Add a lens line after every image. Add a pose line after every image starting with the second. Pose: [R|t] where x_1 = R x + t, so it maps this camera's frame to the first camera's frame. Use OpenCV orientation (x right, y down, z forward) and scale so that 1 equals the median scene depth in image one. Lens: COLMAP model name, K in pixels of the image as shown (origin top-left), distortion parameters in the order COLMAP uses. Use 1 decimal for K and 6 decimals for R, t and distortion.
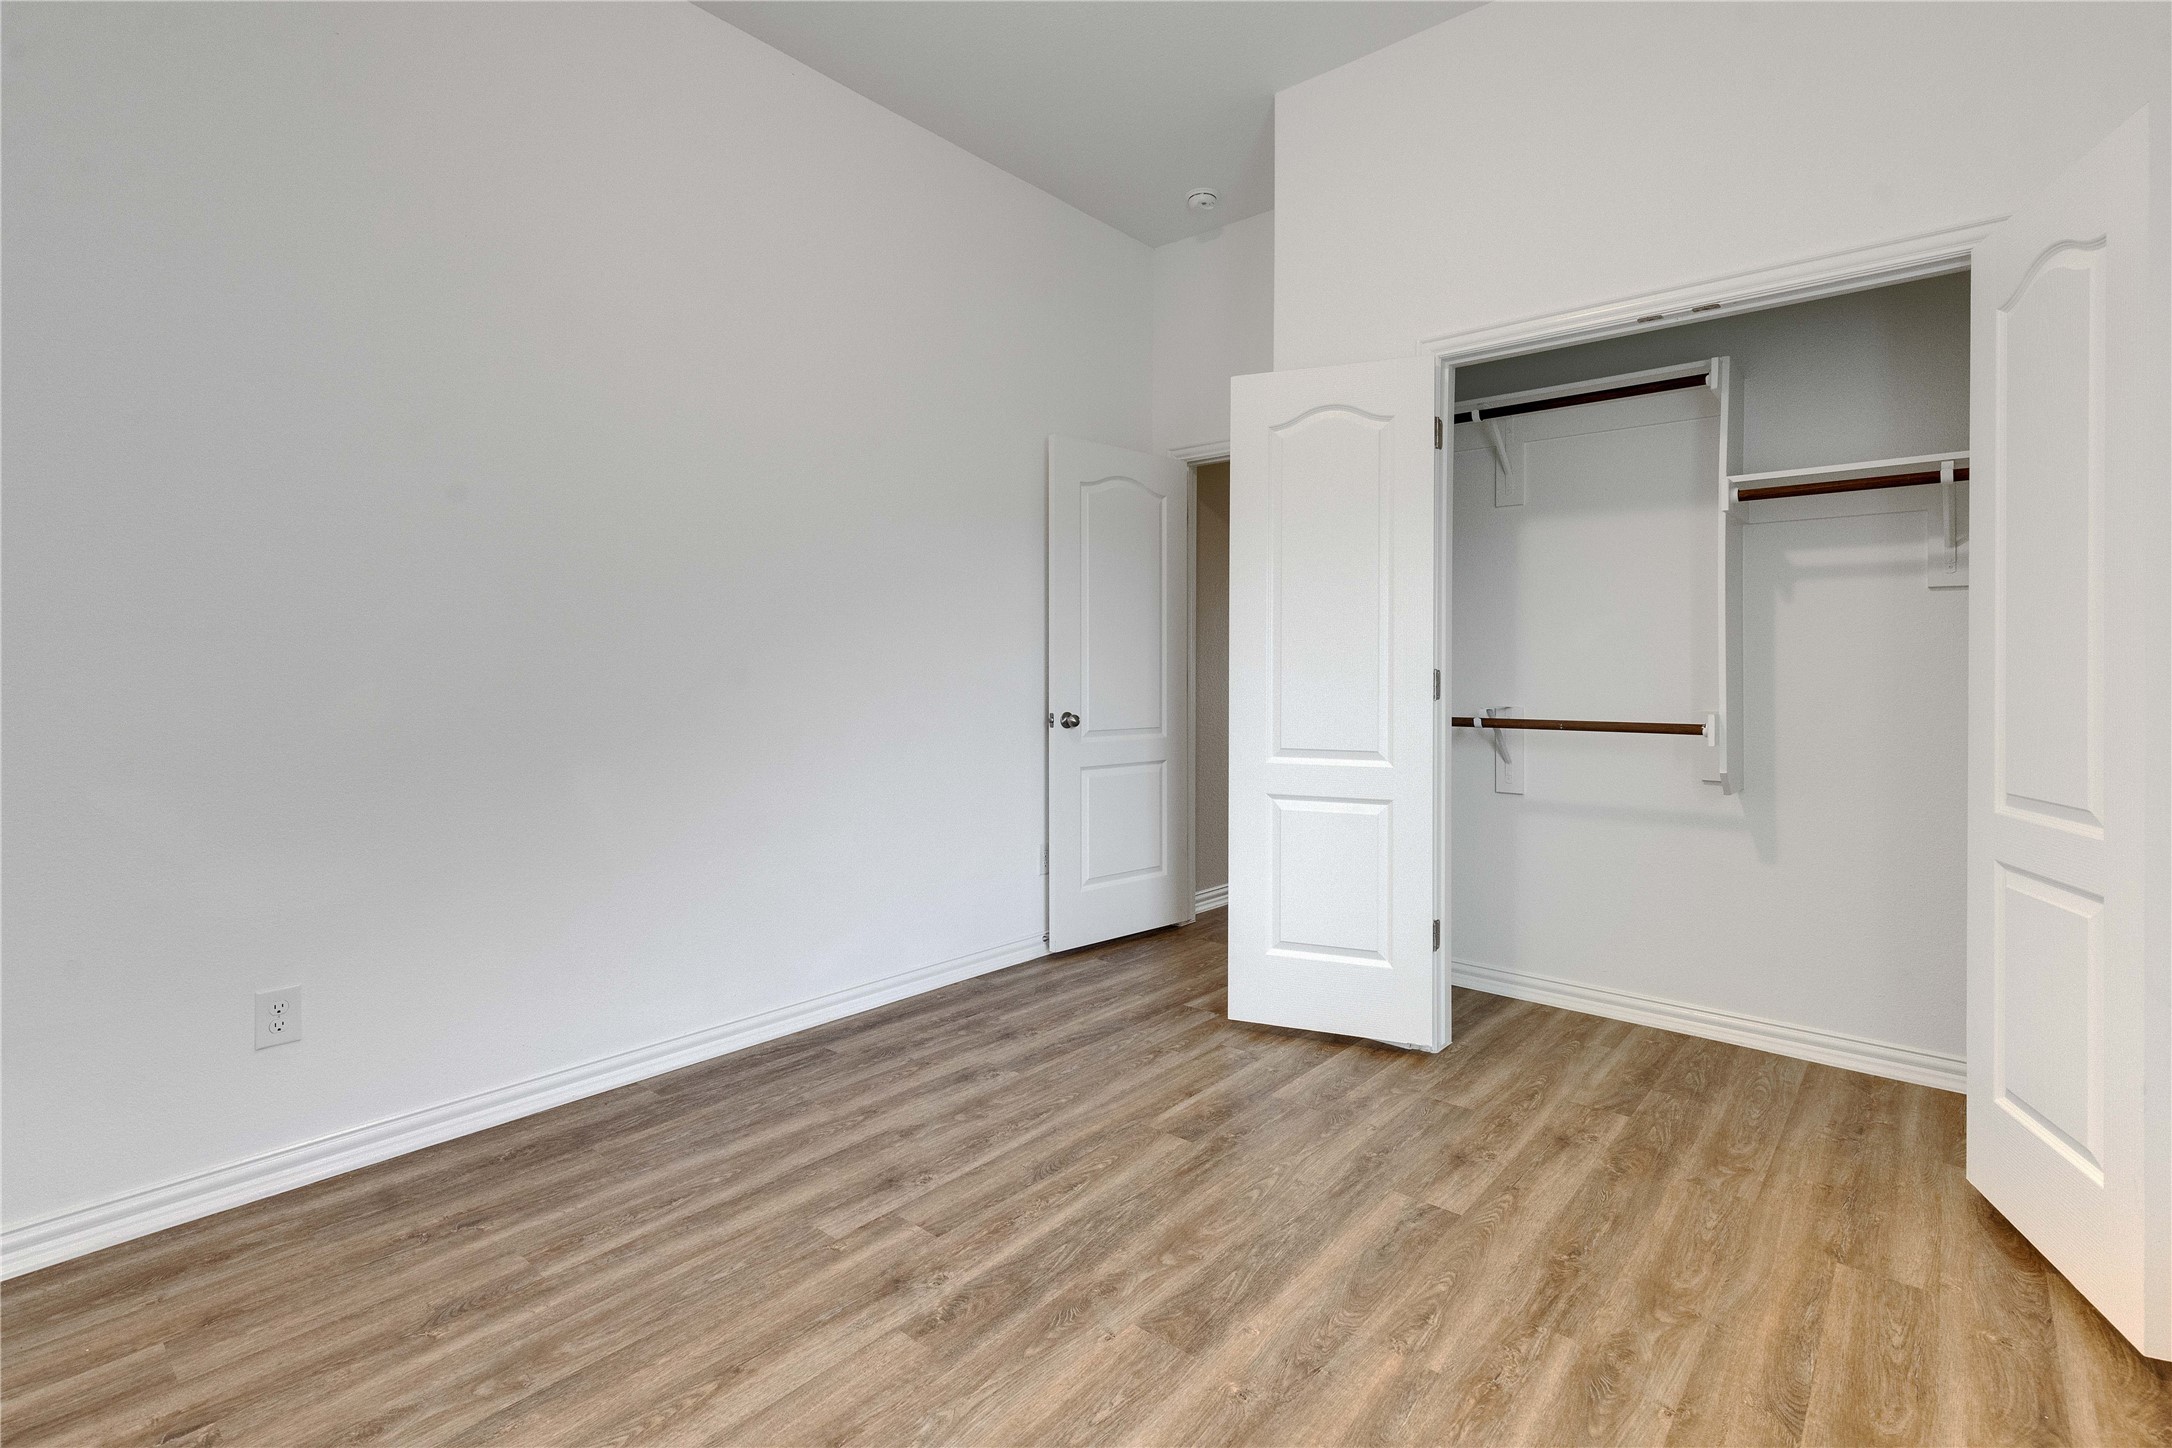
lens RADIAL K [[975.9, 0, 1083.3], [0, 975.9, 725.3], [0, 0, 1]] dist [0.010661, 0.000010]
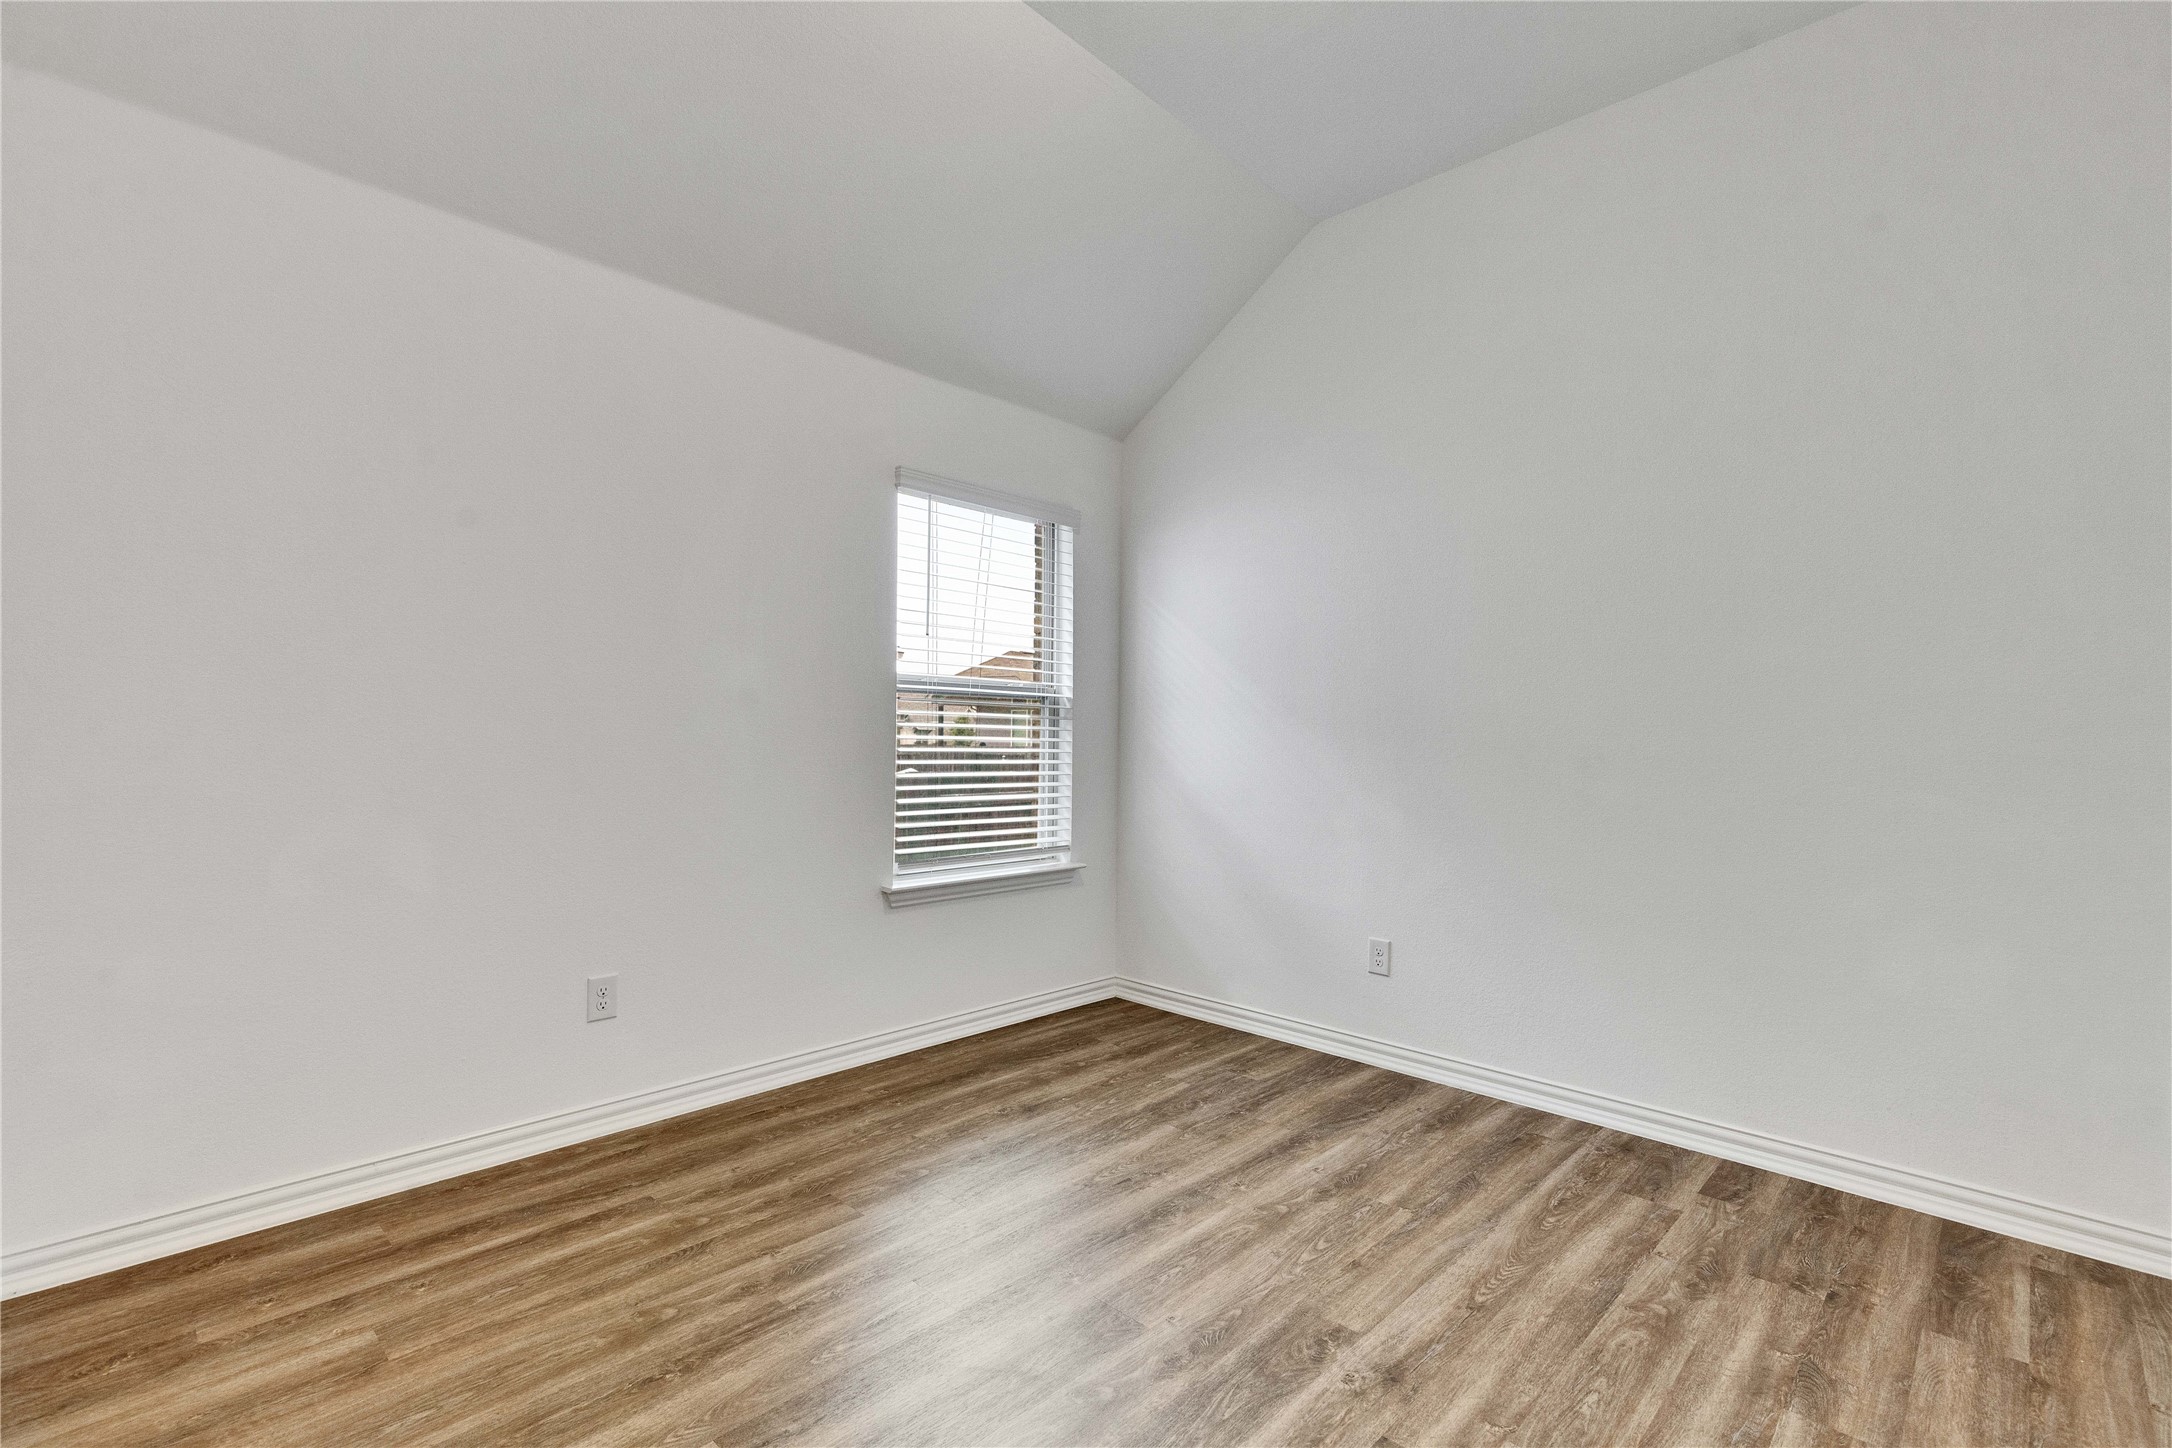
lens RADIAL K [[975.9, 0, 1088.0], [0, 975.9, 731.0], [0, 0, 1]] dist [0.010661, 0.000010]
pose [[-0.998686, -0.019830, 0.047259, 0.080750], [-0.017448, 0.998582, 0.050288, -0.117678], [-0.048189, 0.049397, -0.997616, 2.056402]]
